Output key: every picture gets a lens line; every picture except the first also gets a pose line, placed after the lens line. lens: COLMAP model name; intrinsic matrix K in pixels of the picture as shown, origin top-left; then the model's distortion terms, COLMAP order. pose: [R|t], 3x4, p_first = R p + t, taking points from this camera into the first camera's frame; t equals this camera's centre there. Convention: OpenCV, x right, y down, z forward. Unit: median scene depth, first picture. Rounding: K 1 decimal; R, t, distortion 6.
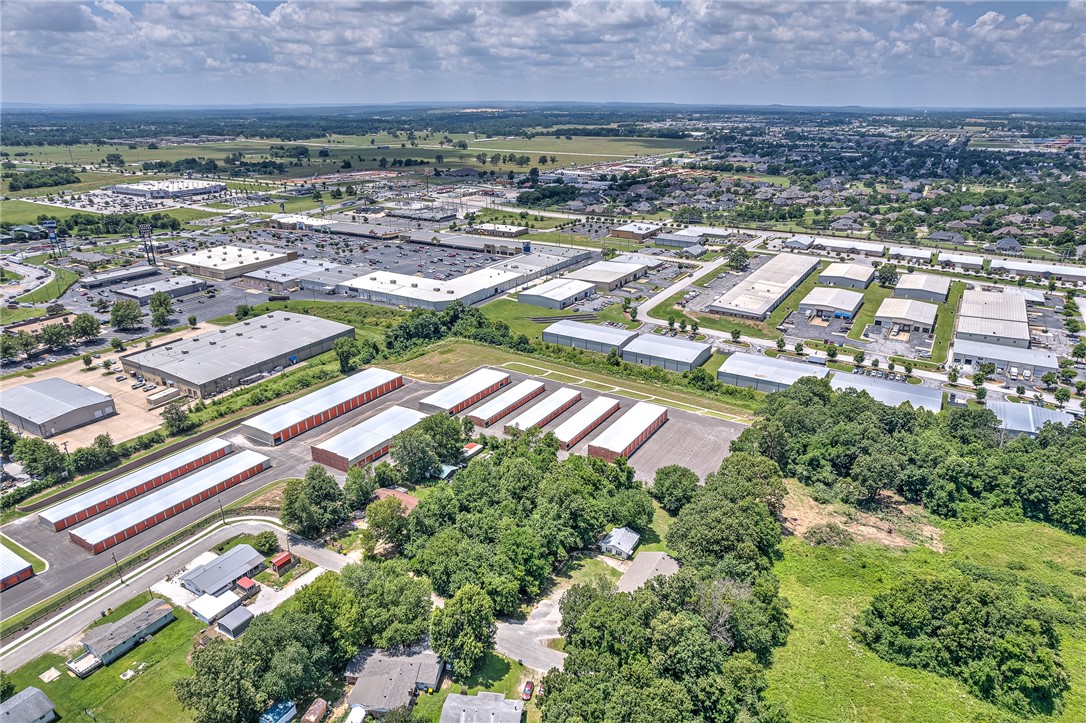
lens RADIAL K [[695.7, 0, 544.9], [0, 695.7, 368.3], [0, 0, 1]] dist [-0.071438, 0.065273]
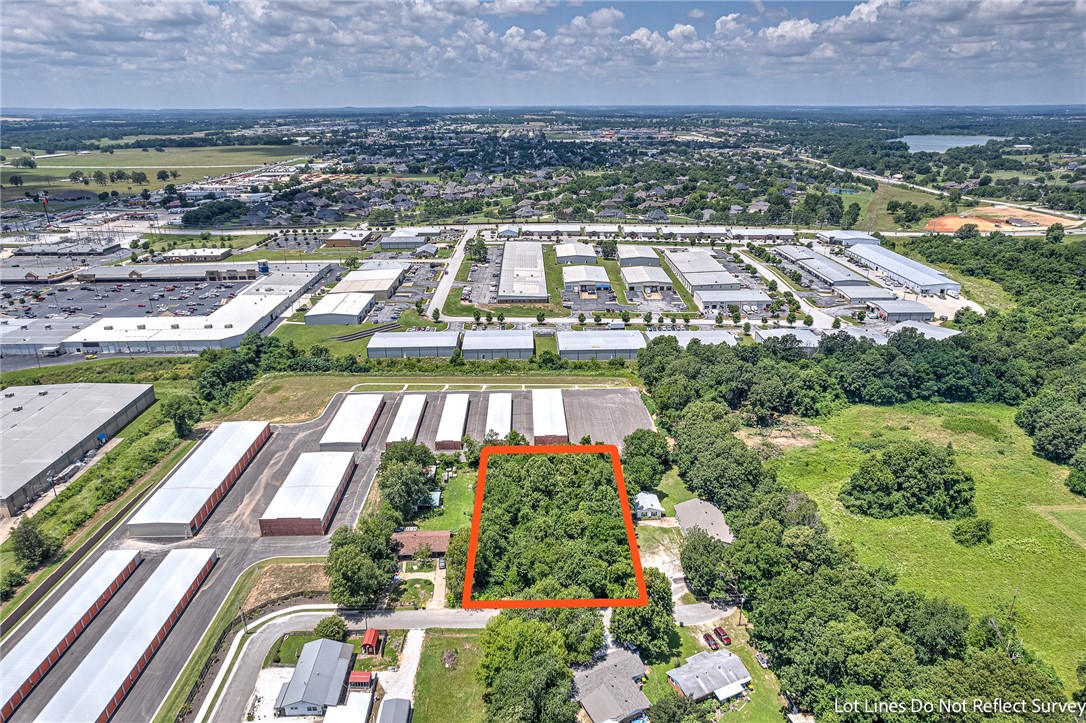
lens RADIAL K [[695.7, 0, 544.9], [0, 695.7, 368.3], [0, 0, 1]] dist [-0.071438, 0.065273]
pose [[0.840180, -0.199734, 0.504186, -0.237903], [0.201638, 0.978107, 0.051467, -0.021698], [-0.503428, 0.058421, 0.862060, 0.055986]]
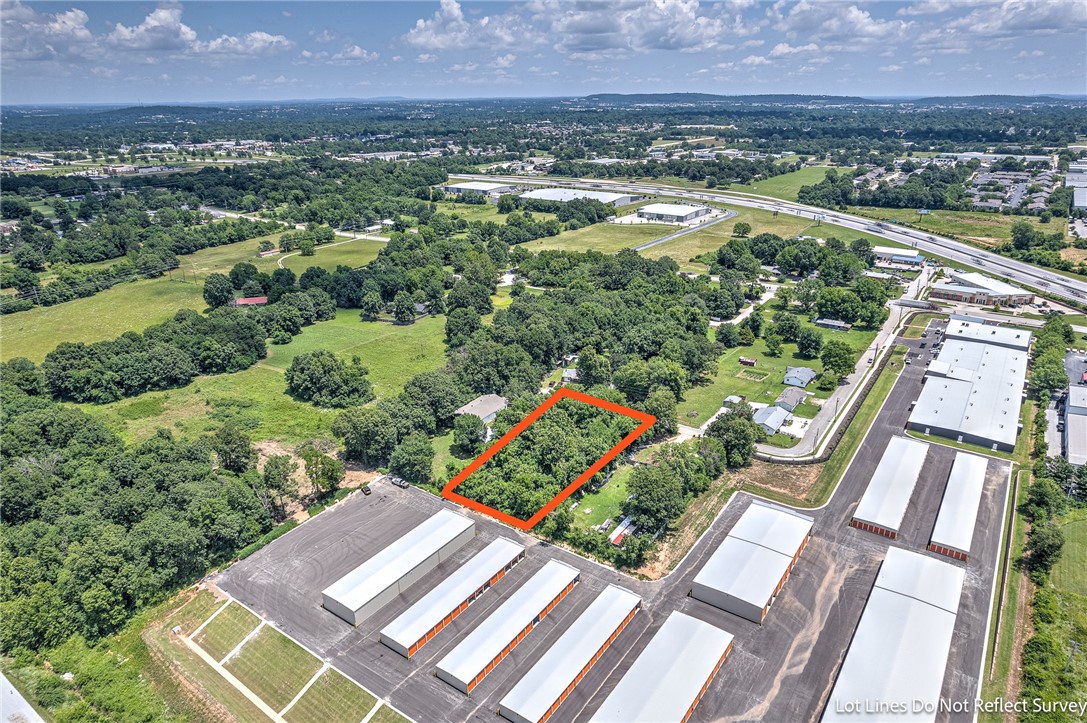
lens RADIAL K [[696.4, 0, 545.4], [0, 696.4, 368.3], [0, 0, 1]] dist [-0.071438, 0.065273]
pose [[-0.997363, -0.017881, 0.070343, -0.041830], [0.035166, 0.728765, 0.683860, -0.324727], [-0.063492, 0.684530, -0.726215, 0.823812]]
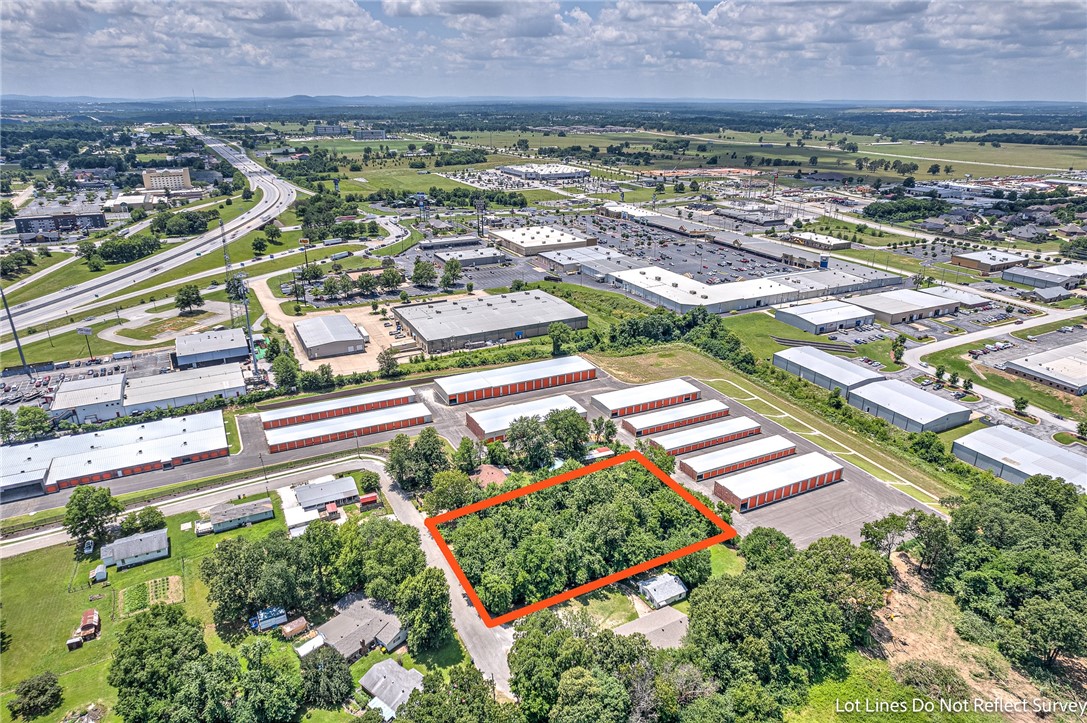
lens RADIAL K [[696.4, 0, 545.4], [0, 696.4, 368.3], [0, 0, 1]] dist [-0.071438, 0.065273]
pose [[0.847627, 0.196768, -0.492758, 0.163371], [-0.194482, 0.979277, 0.056503, -0.023316], [0.493665, 0.047939, 0.868330, 0.057277]]
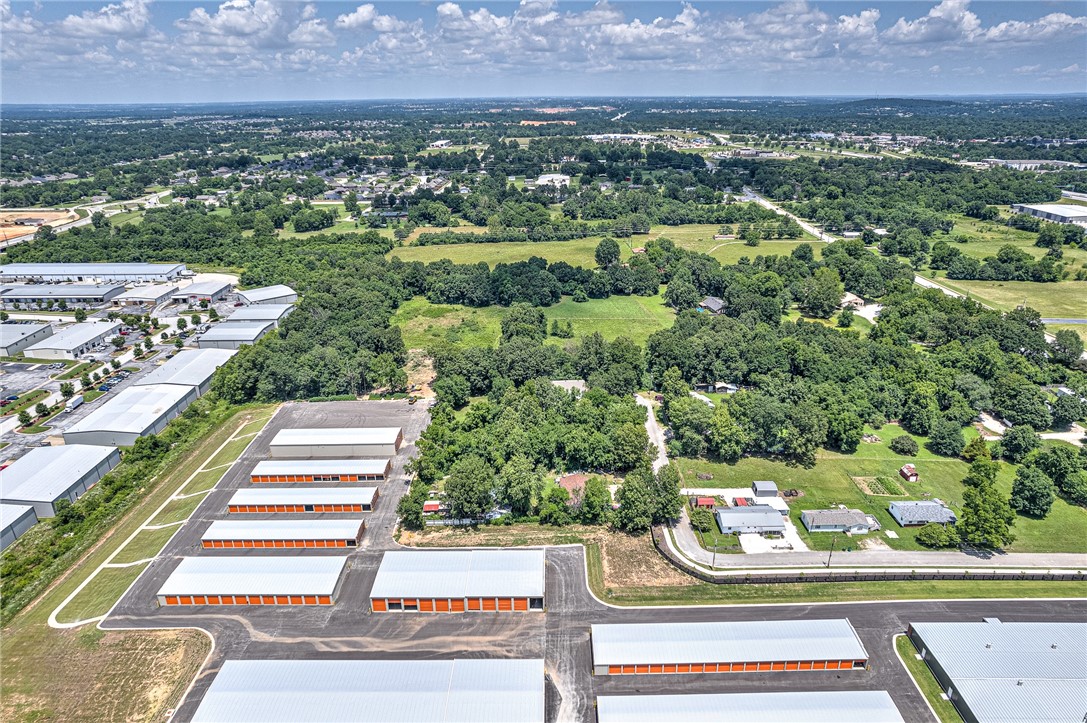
lens RADIAL K [[696.4, 0, 545.4], [0, 696.4, 368.3], [0, 0, 1]] dist [-0.071438, 0.065273]
pose [[-0.513145, -0.315217, 0.798324, -0.456021], [0.321272, 0.791962, 0.519211, -0.237998], [-0.795906, 0.522909, -0.305121, 0.604613]]
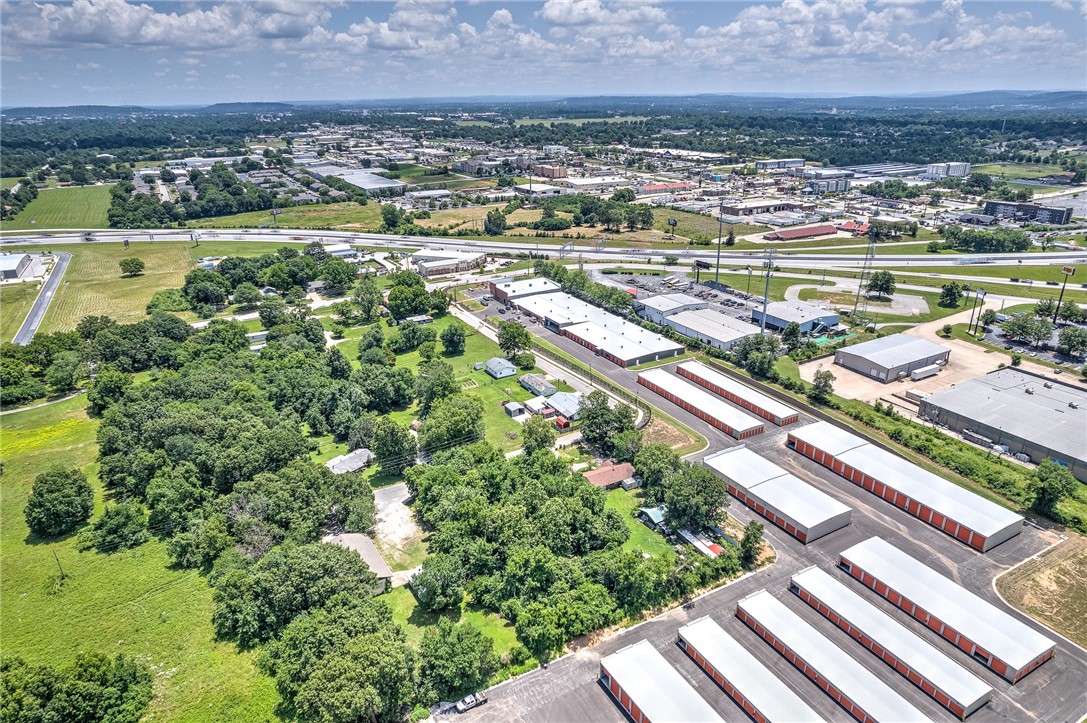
lens RADIAL K [[696.4, 0, 545.4], [0, 696.4, 368.3], [0, 0, 1]] dist [-0.071438, 0.065273]
pose [[-0.492002, 0.328275, -0.806331, 0.294248], [-0.307021, 0.801255, 0.513545, -0.209237], [0.814660, 0.500226, -0.293432, 0.554540]]
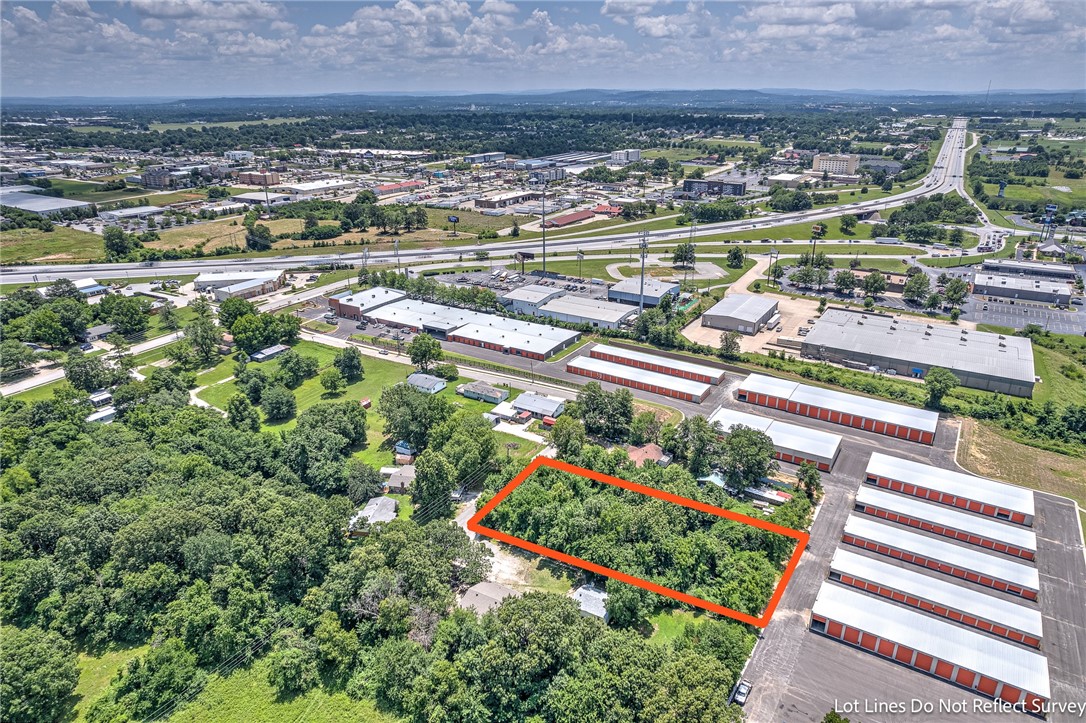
lens RADIAL K [[695.7, 0, 544.9], [0, 695.7, 368.3], [0, 0, 1]] dist [-0.071438, 0.065273]
pose [[-0.017401, 0.375935, -0.926482, 0.345610], [-0.359961, 0.862134, 0.356586, -0.119934], [0.932805, 0.339703, 0.120320, 0.332905]]
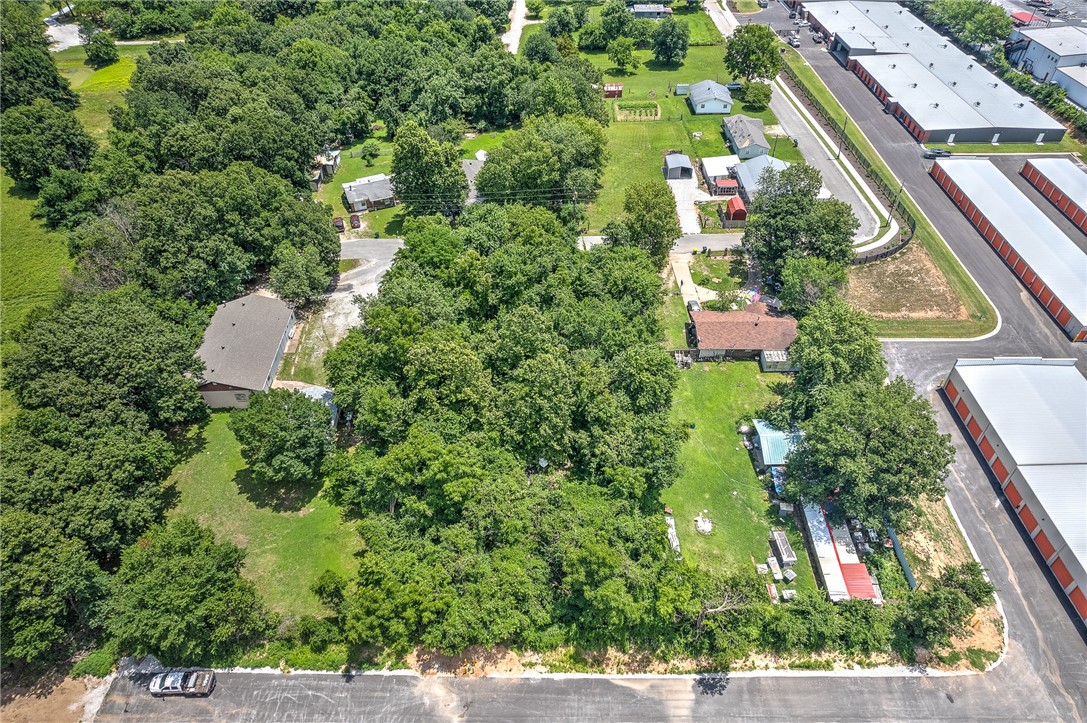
lens RADIAL K [[696.4, 0, 545.4], [0, 696.4, 368.3], [0, 0, 1]] dist [-0.071438, 0.065273]
pose [[-0.860067, 0.349356, -0.371800, 0.060457], [-0.177599, 0.478161, 0.860128, -0.107997], [0.478271, 0.805799, -0.349206, 0.549523]]
